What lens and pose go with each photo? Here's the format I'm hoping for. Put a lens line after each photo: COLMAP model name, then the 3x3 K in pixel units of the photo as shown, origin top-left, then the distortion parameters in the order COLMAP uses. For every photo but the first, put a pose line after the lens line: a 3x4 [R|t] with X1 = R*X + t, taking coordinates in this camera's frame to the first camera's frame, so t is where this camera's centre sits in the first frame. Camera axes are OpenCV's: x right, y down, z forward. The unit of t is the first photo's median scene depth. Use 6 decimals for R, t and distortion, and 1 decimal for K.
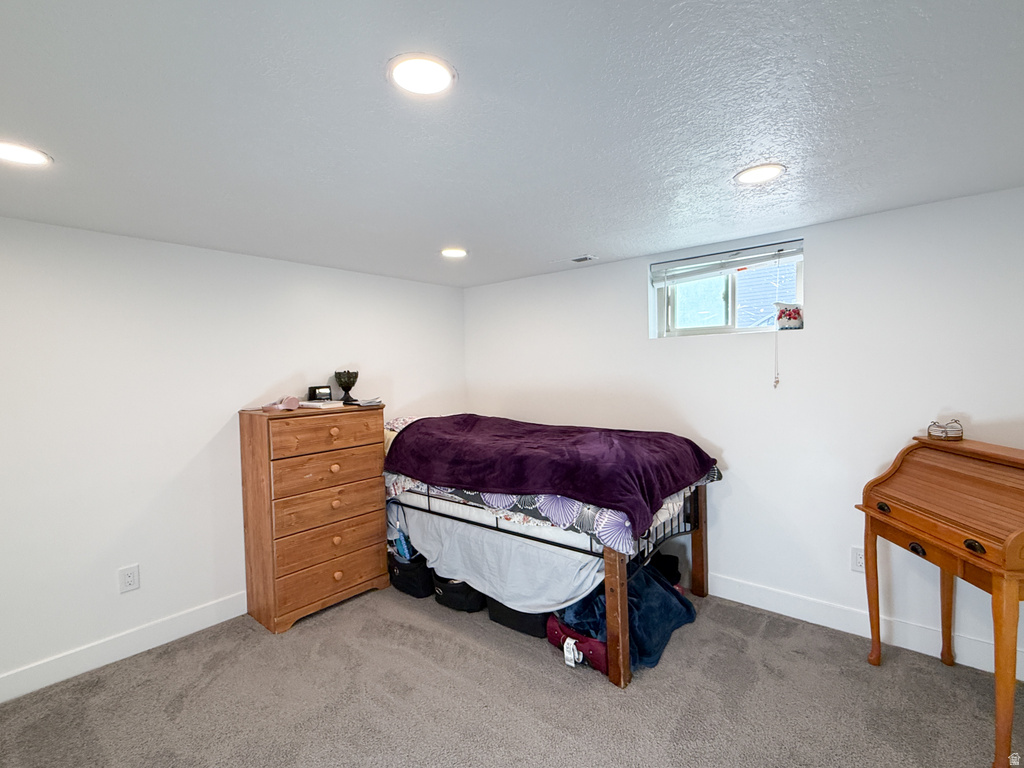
lens RADIAL K [[479.4, 0, 507.6], [0, 479.4, 385.7], [0, 0, 1]] dist [-0.002107, -0.000302]
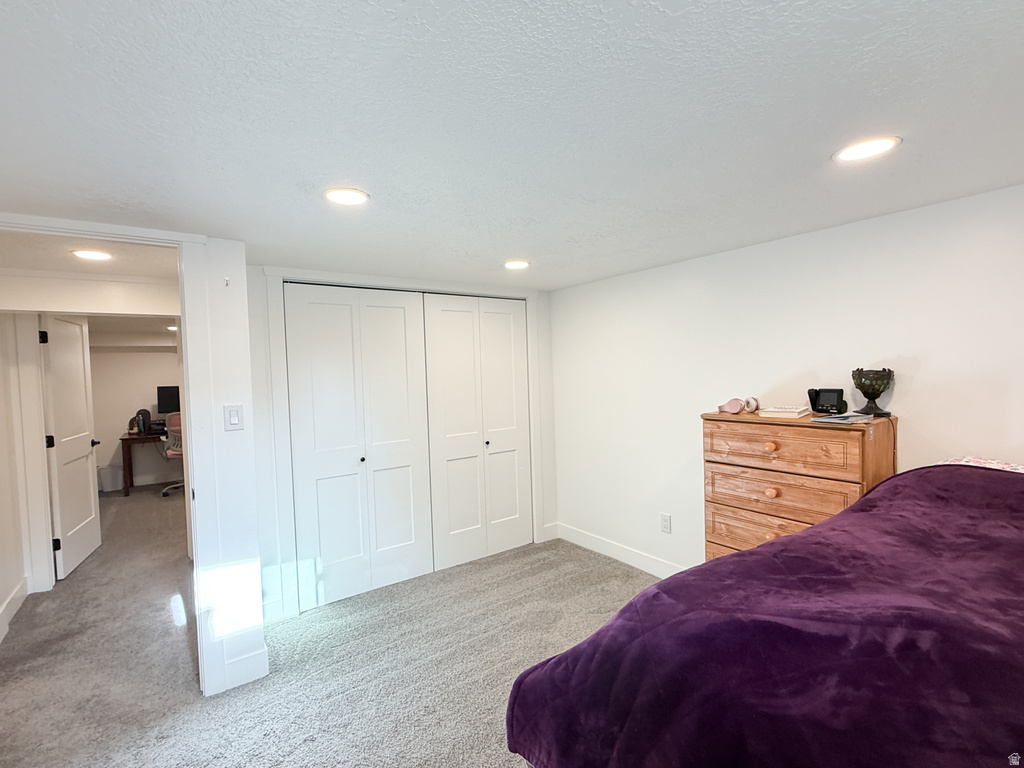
lens RADIAL K [[479.4, 0, 507.6], [0, 479.4, 385.7], [0, 0, 1]] dist [-0.002107, -0.000302]
pose [[-0.223574, 0.072500, -0.971987, 0.518308], [0.002504, 0.997269, 0.073810, -0.068581], [0.974684, 0.014068, -0.223145, 0.774706]]
